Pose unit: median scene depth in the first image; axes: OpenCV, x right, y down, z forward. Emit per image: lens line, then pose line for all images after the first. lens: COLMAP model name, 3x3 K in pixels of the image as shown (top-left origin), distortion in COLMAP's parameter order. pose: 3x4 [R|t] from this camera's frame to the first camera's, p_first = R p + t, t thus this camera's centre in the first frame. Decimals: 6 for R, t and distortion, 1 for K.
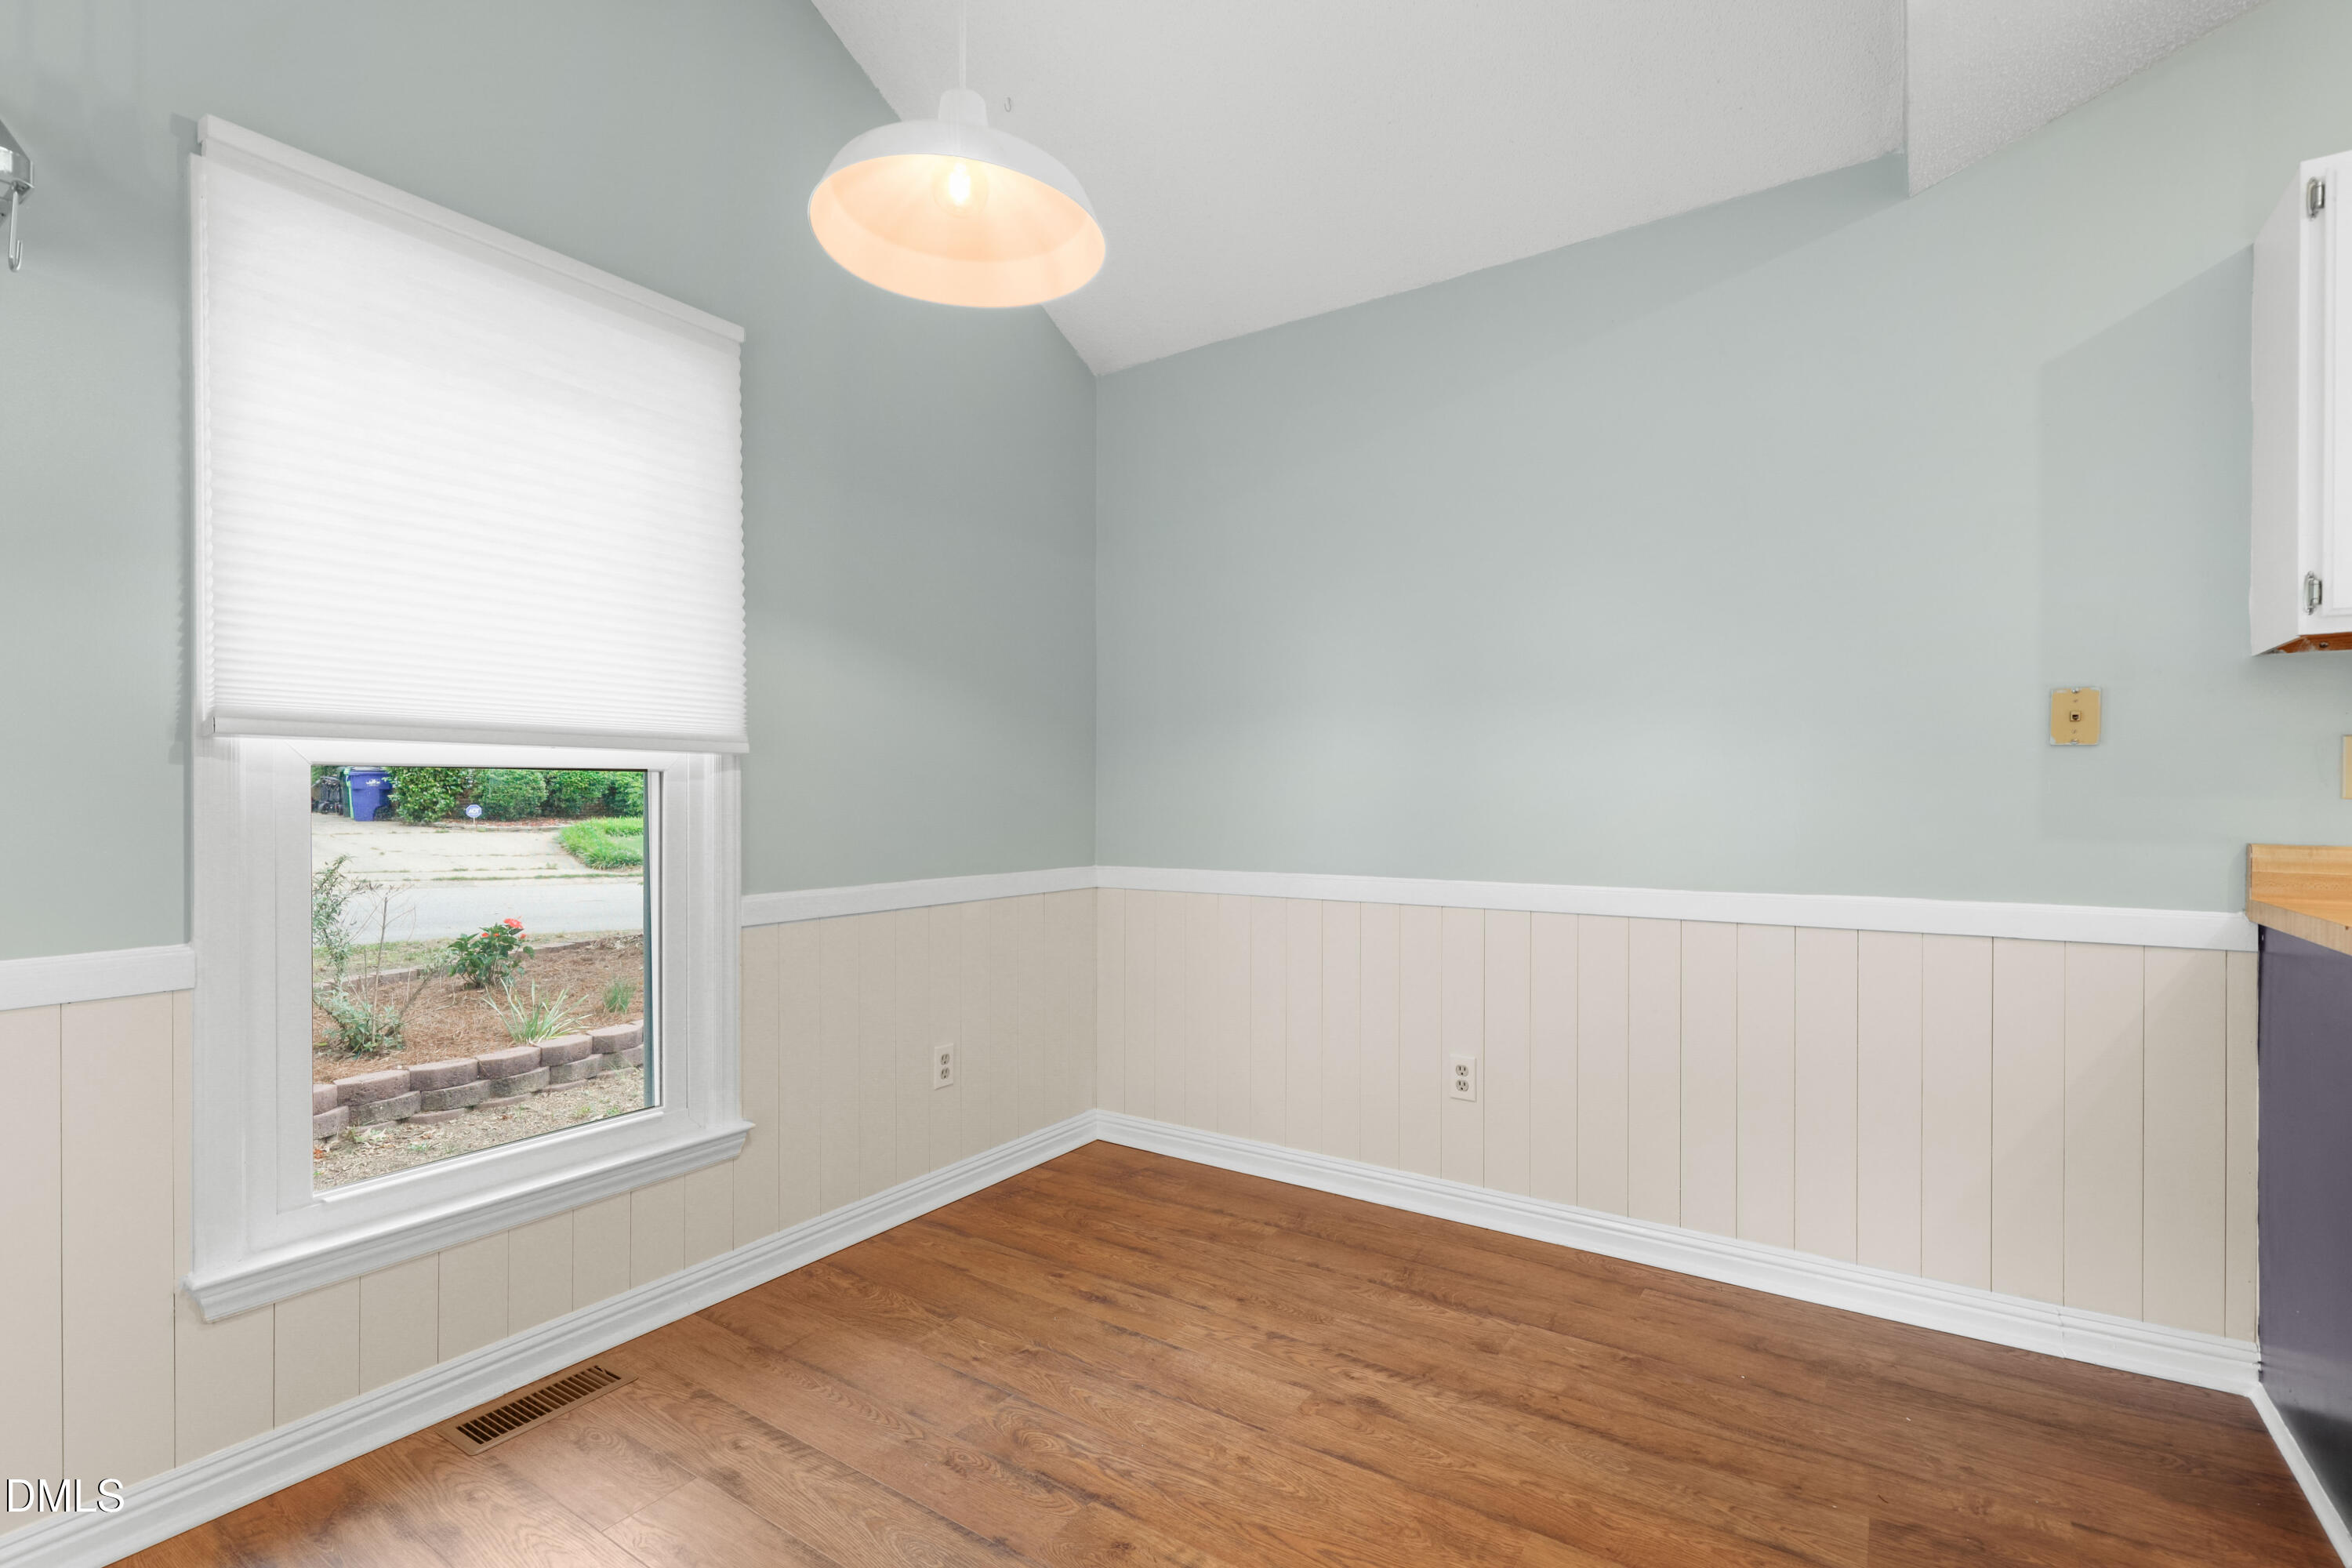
lens RADIAL K [[1082.6, 0, 1208.2], [0, 1082.6, 793.5], [0, 0, 1]] dist [0.001910, 0.000152]
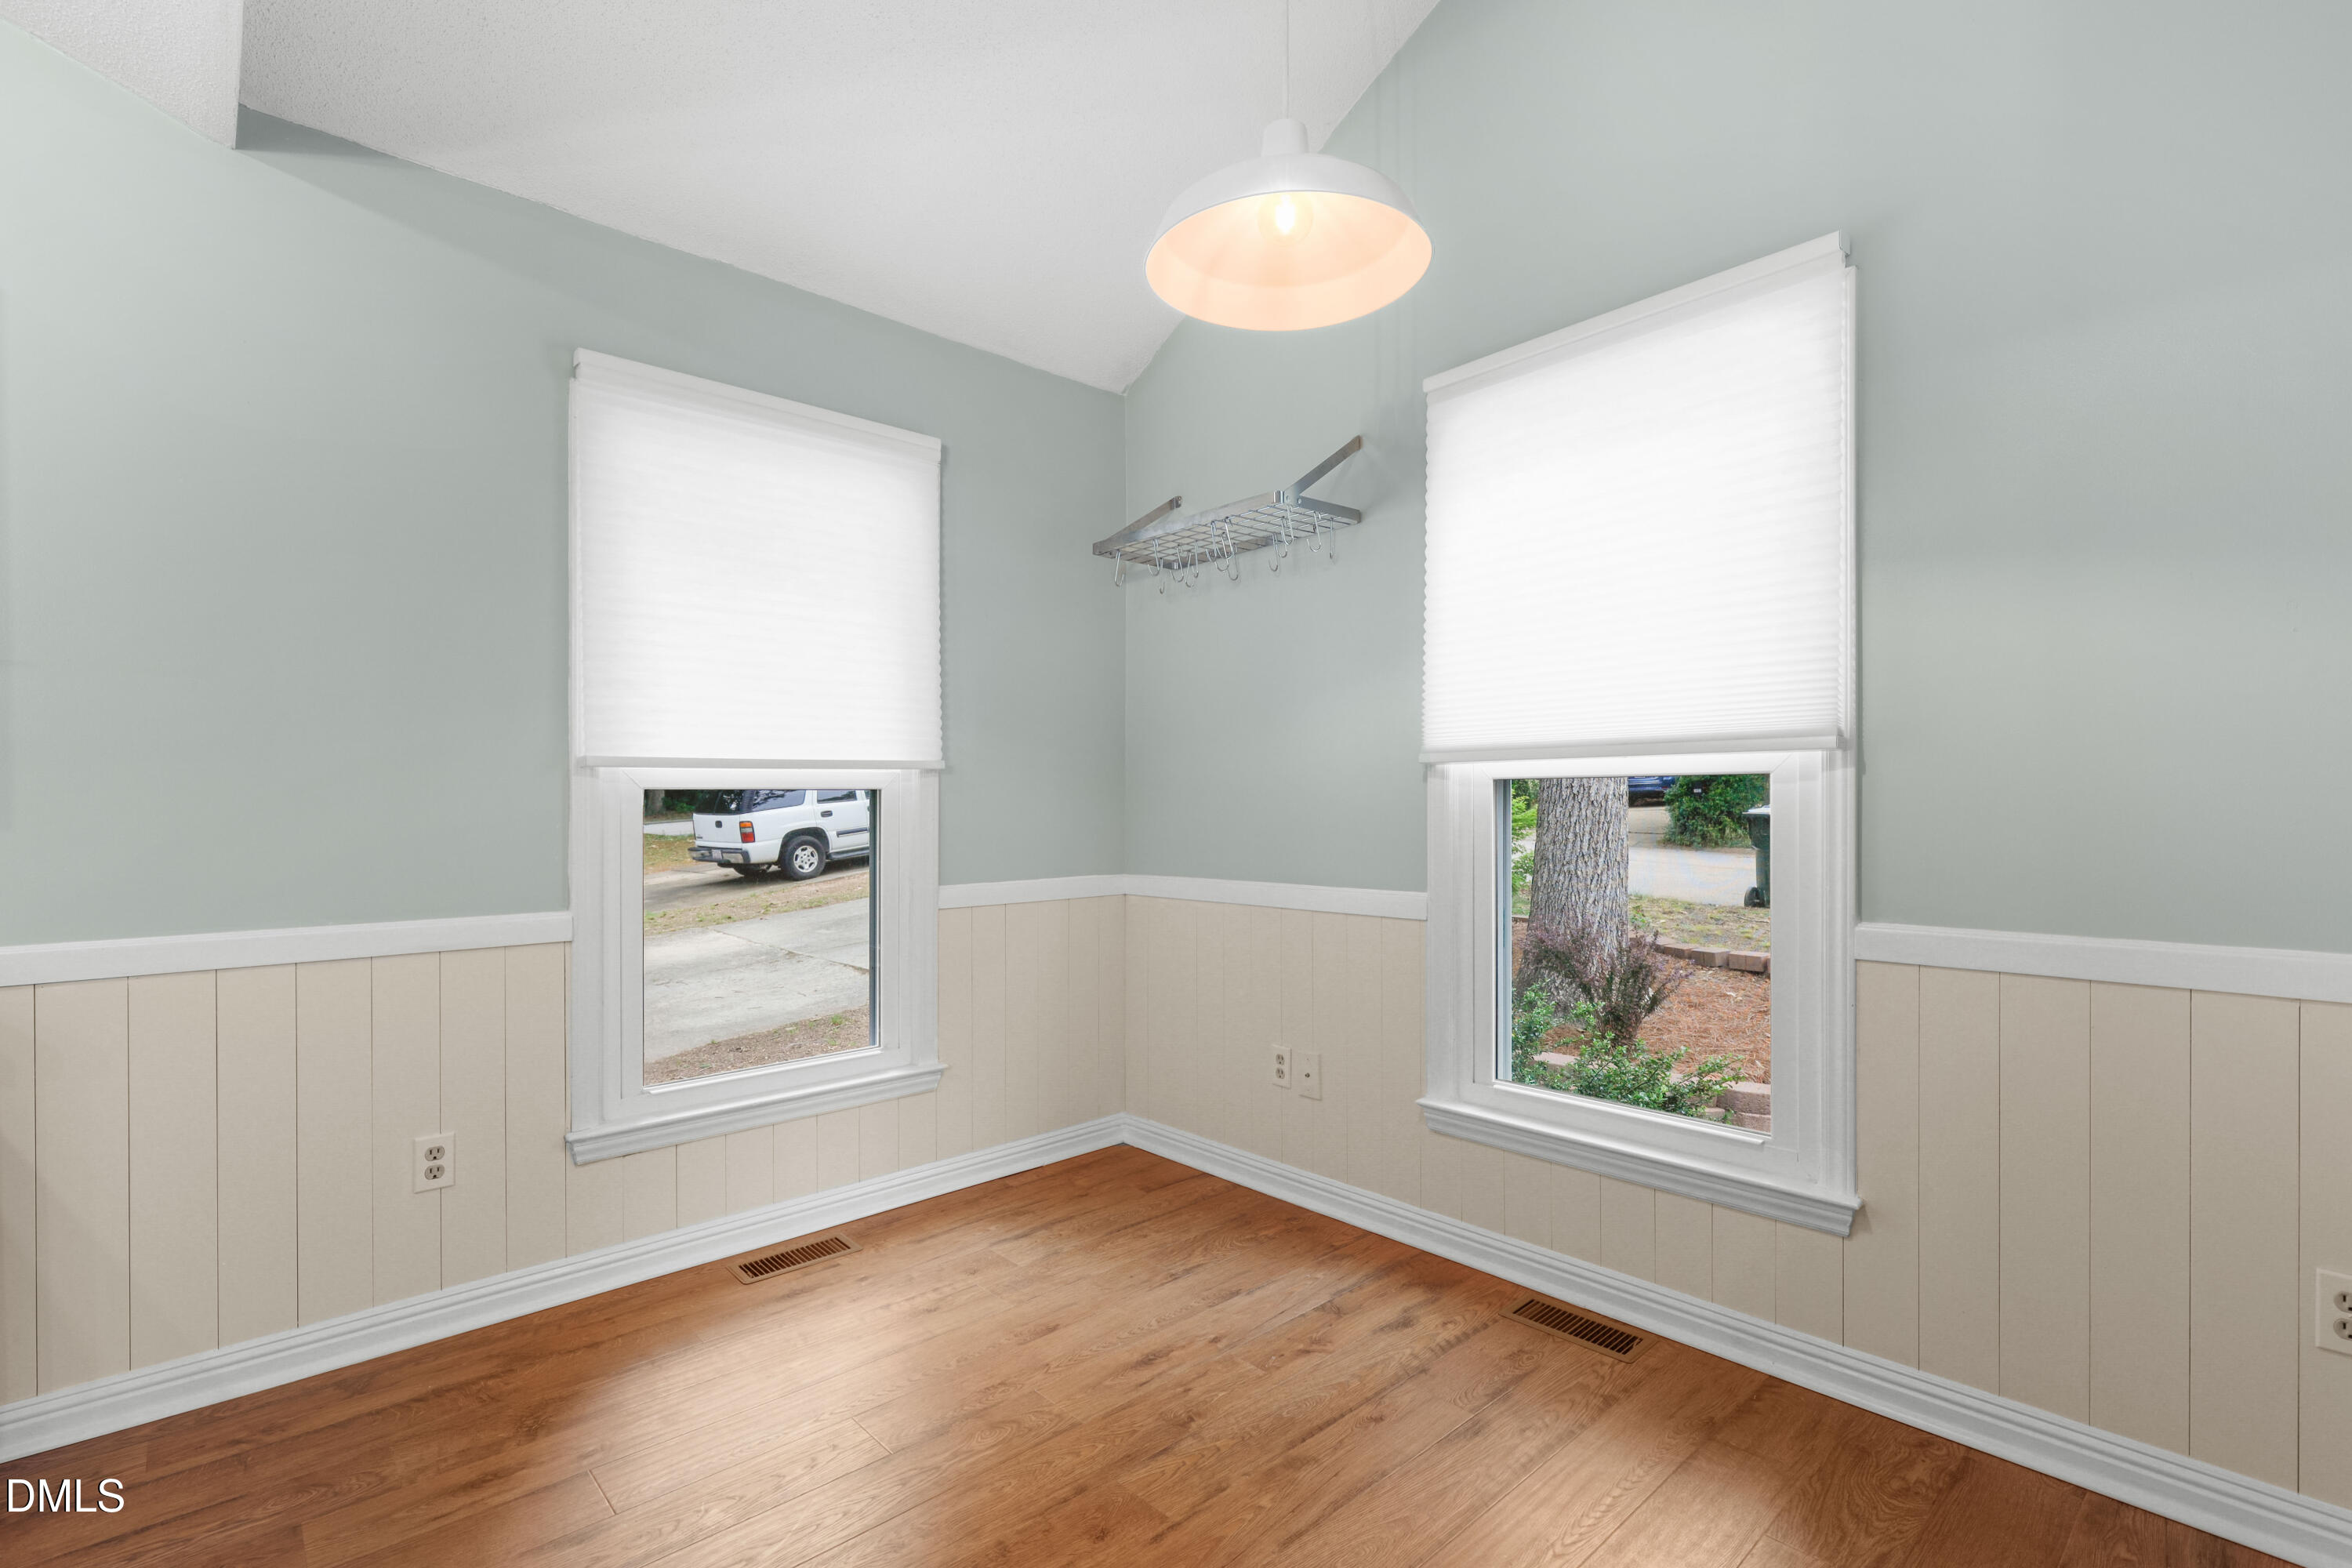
lens RADIAL K [[1075.1, 0, 1190.2], [0, 1075.1, 793.3], [0, 0, 1]] dist [-0.000452, 0.000370]
pose [[-0.245811, -0.010548, -0.969260, 0.585656], [-0.000175, 0.999941, -0.010837, 0.005773], [0.969318, -0.002495, -0.245798, 0.855472]]
